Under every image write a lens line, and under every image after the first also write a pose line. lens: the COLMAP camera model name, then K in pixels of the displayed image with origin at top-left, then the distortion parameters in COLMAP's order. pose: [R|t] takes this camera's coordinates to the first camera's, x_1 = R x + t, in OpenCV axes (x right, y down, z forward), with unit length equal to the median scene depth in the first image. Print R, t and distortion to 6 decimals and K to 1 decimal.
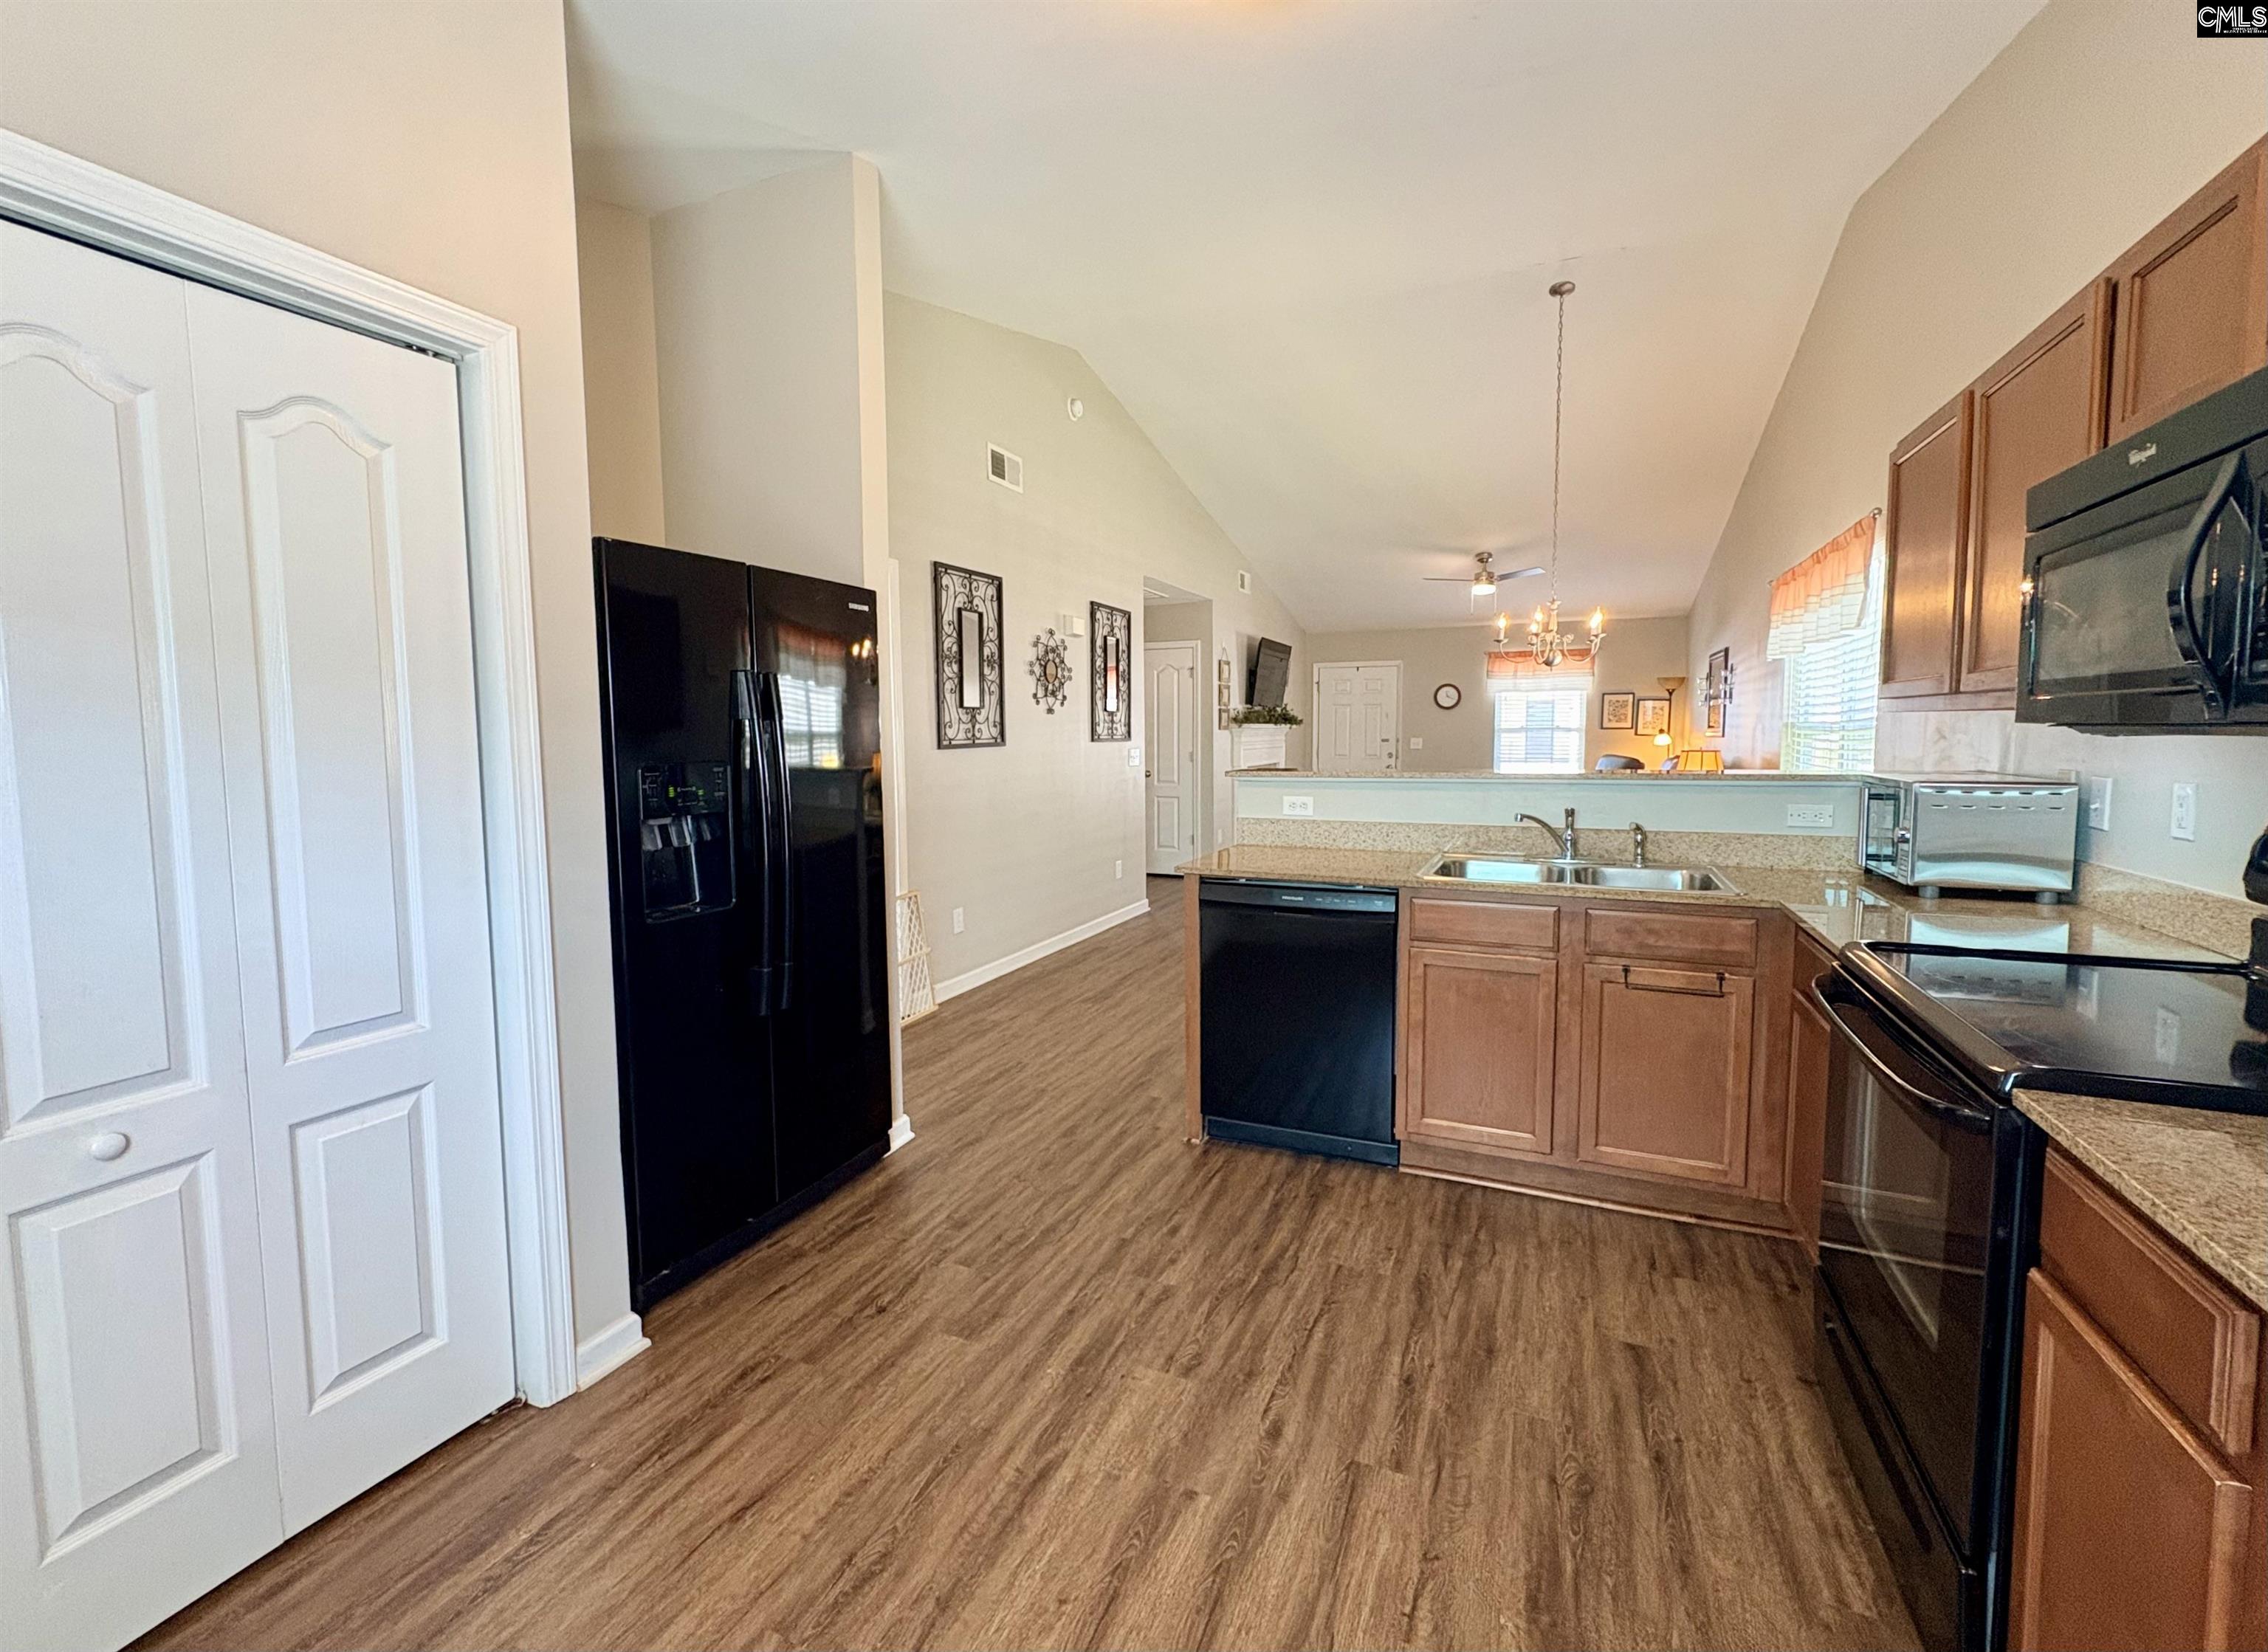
lens RADIAL K [[954.2, 0, 1134.0], [0, 954.2, 826.0], [0, 0, 1]] dist [0.000102, 0.000000]
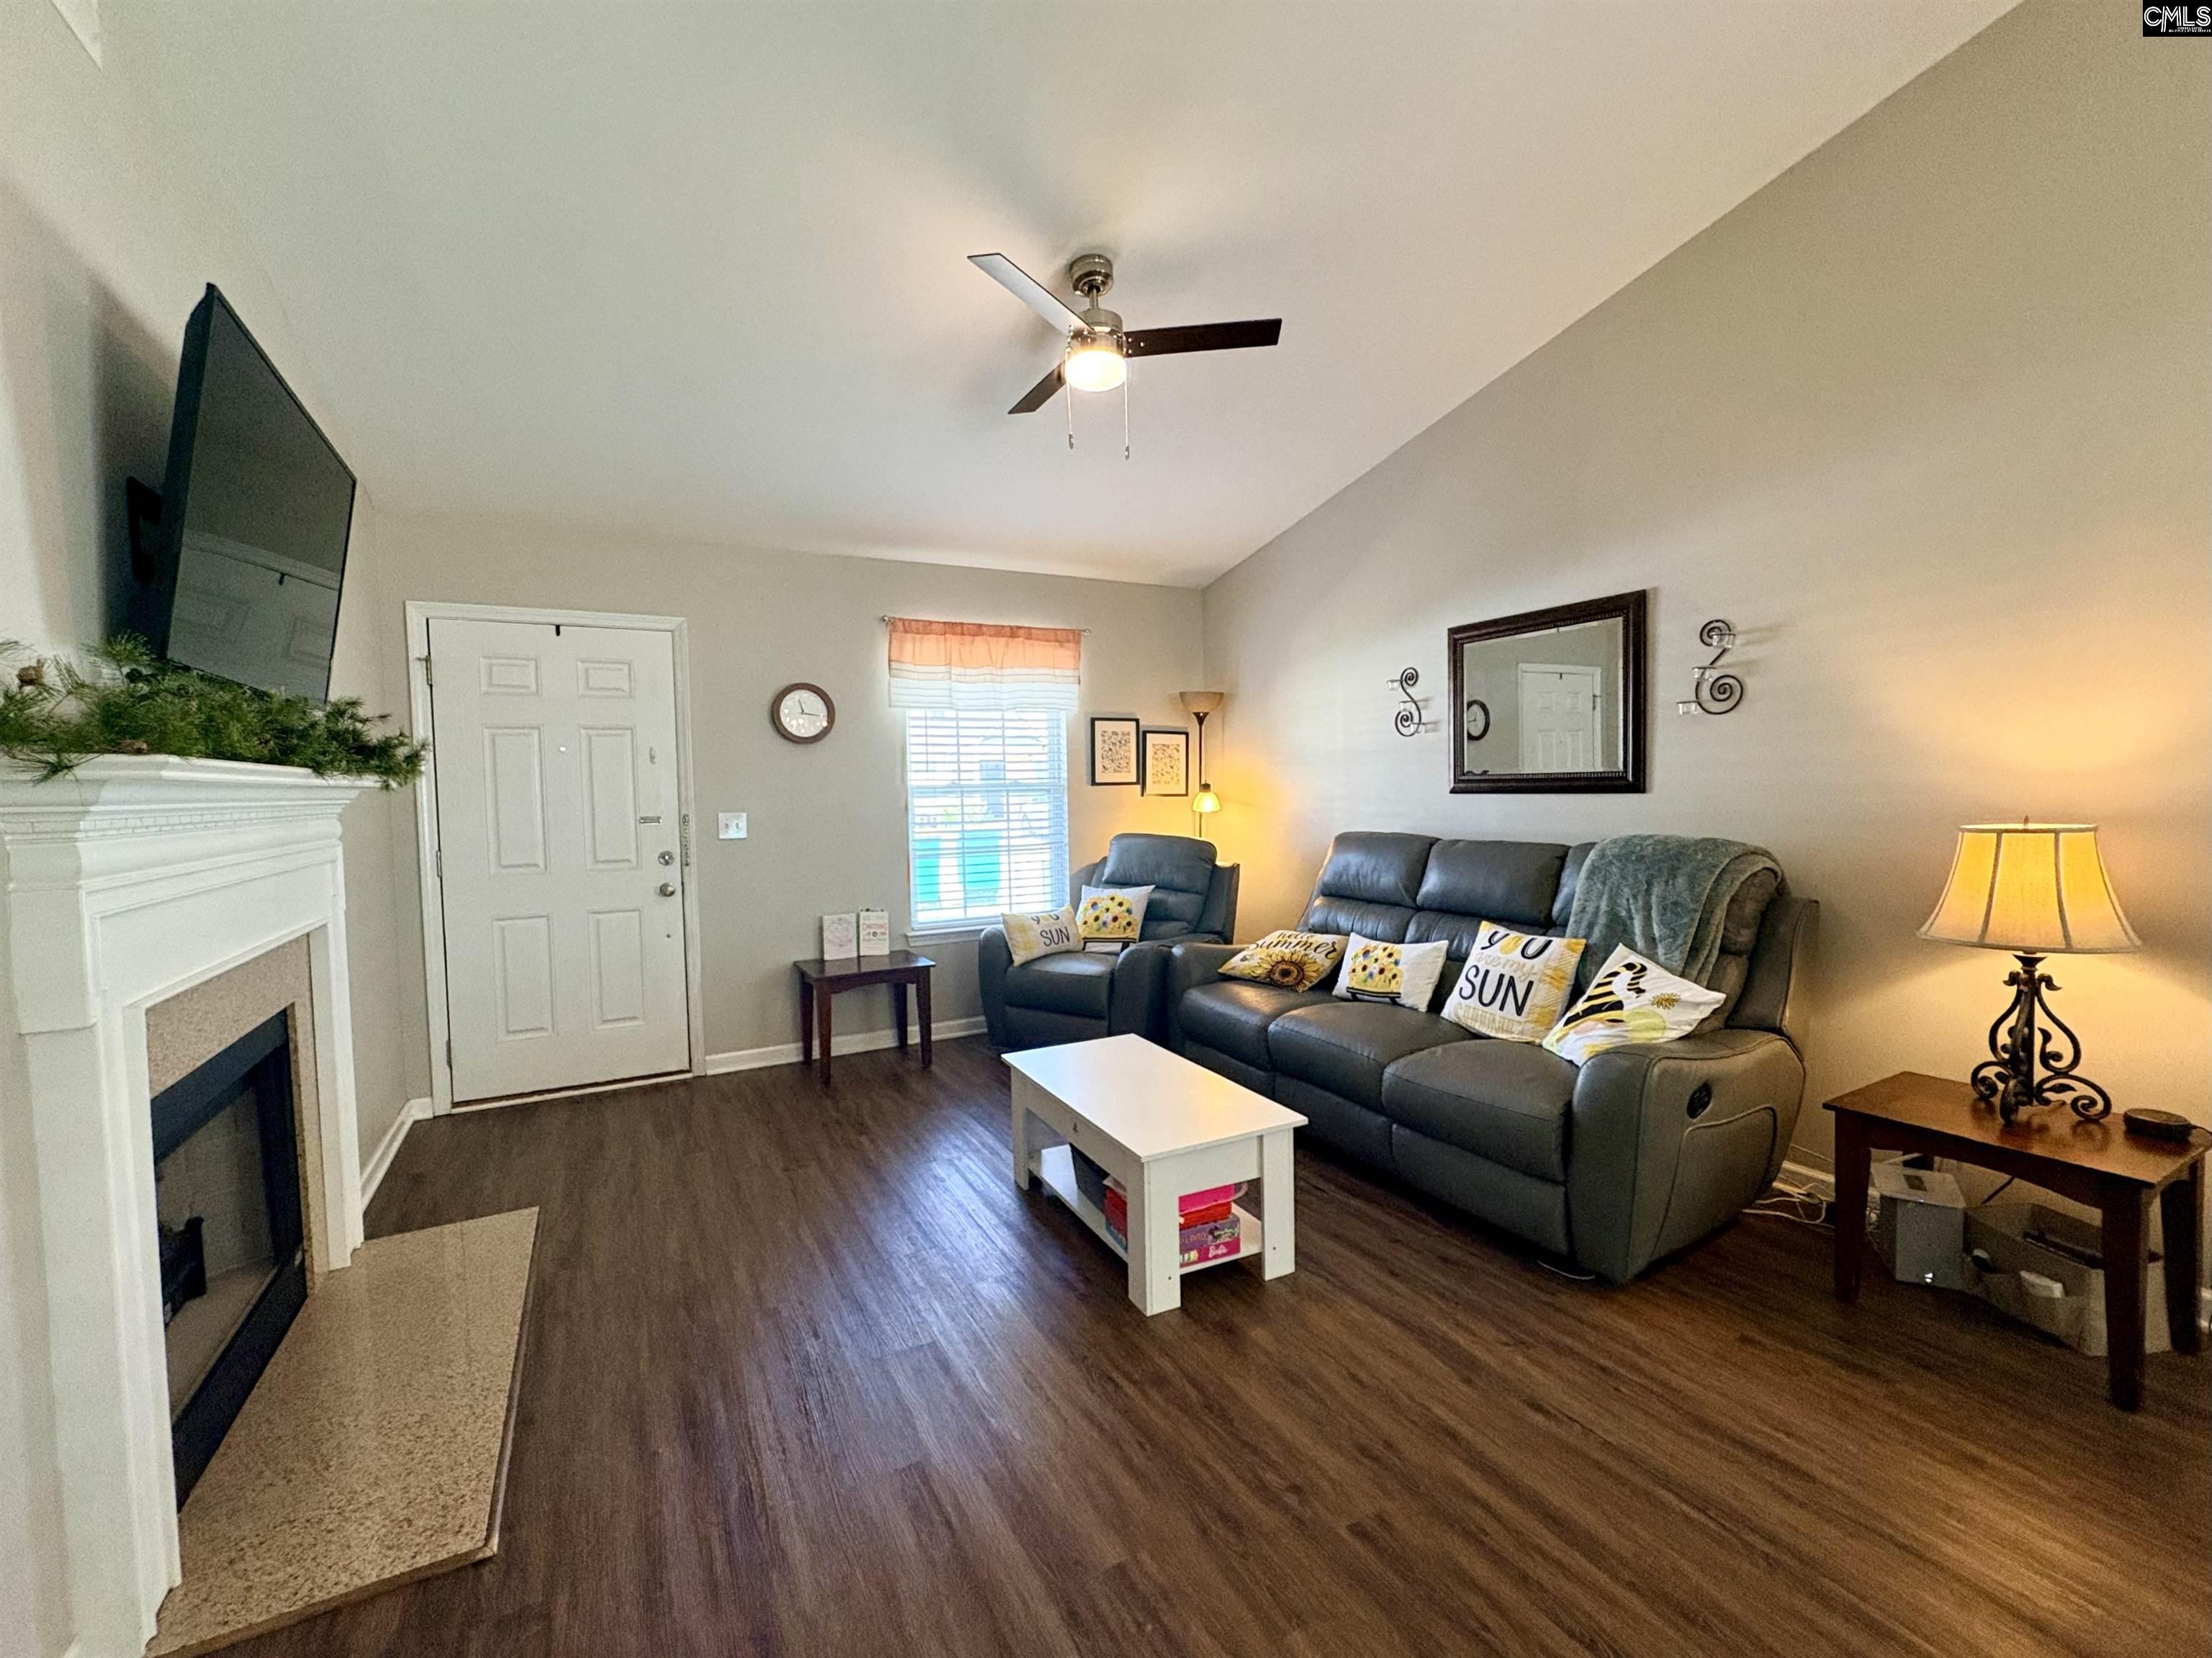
lens RADIAL K [[903.2, 0, 1050.3], [0, 903.2, 826.6], [0, 0, 1]] dist [-0.000416, 0.000011]
pose [[0.623787, -0.042157, 0.780456, 0.088773], [0.094632, 0.995272, -0.021875, -0.071633], [-0.775844, 0.087502, 0.624827, 0.720598]]
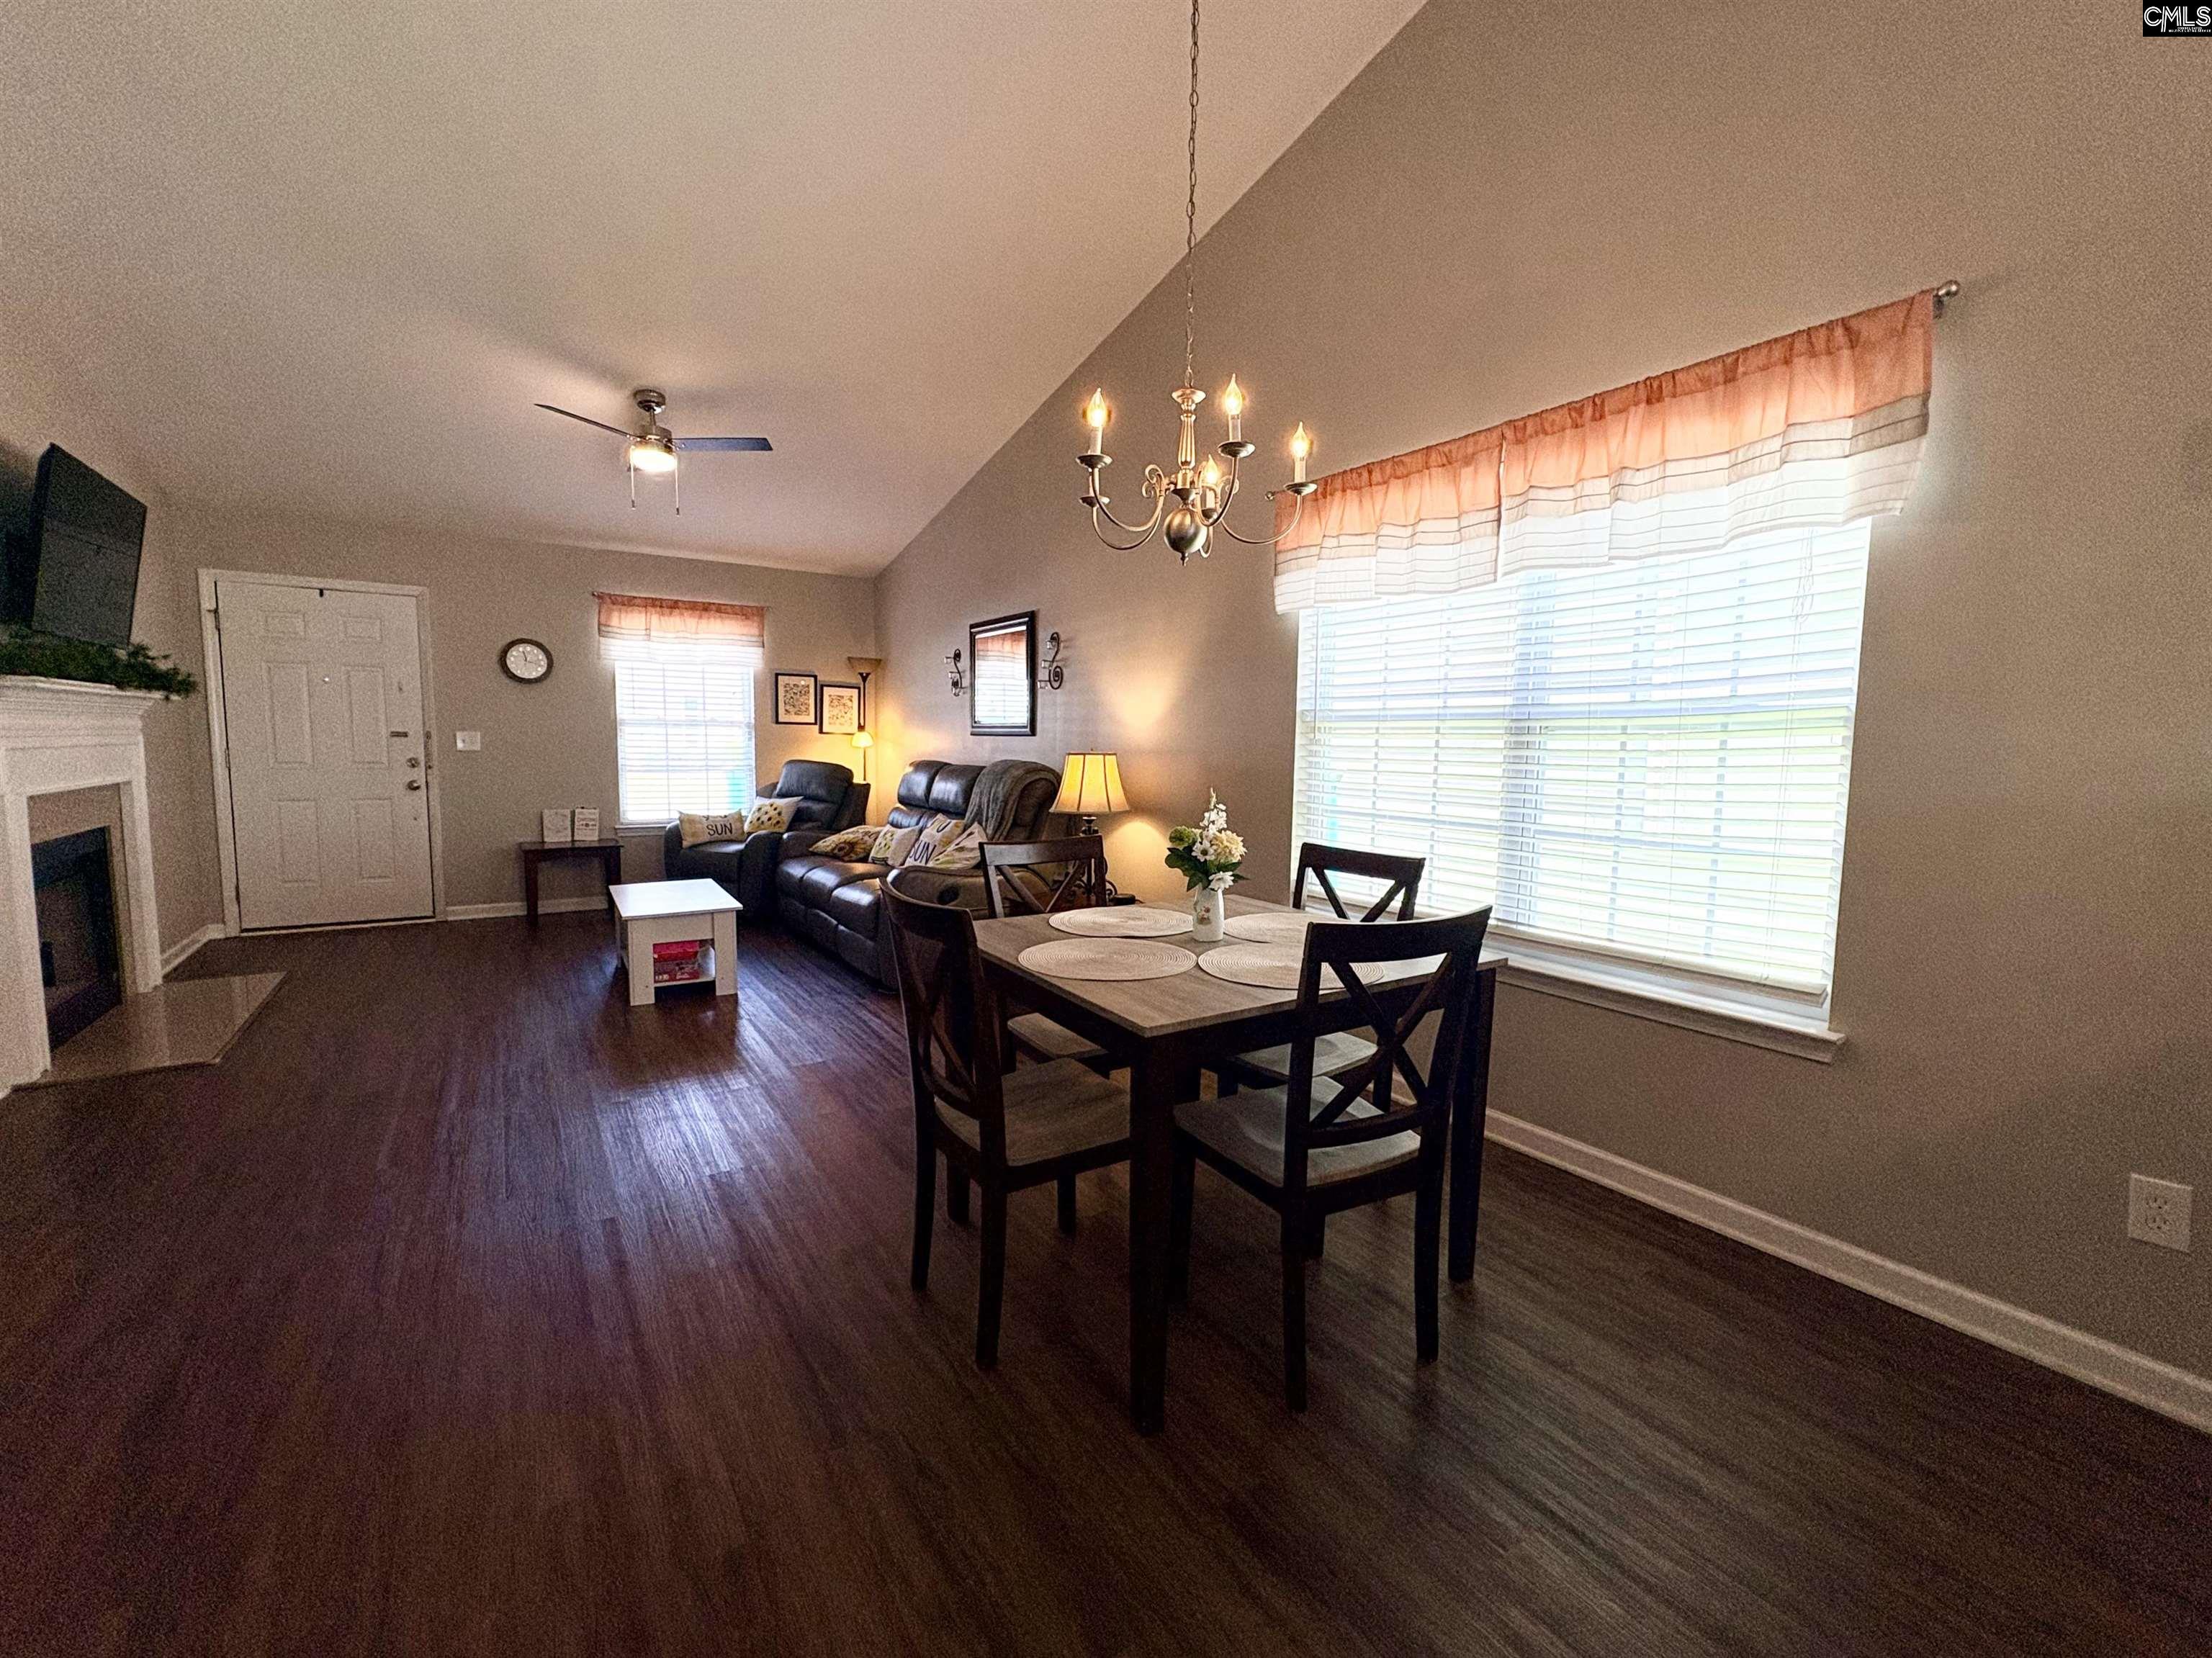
lens RADIAL K [[928.0, 0, 1101.3], [0, 928.0, 827.1], [0, 0, 1]] dist [0.000554, -0.000412]
pose [[0.532908, -0.065408, 0.843641, 0.036145], [0.066427, 0.997165, 0.035350, -0.034730], [-0.843562, 0.037202, 0.535742, 0.441200]]
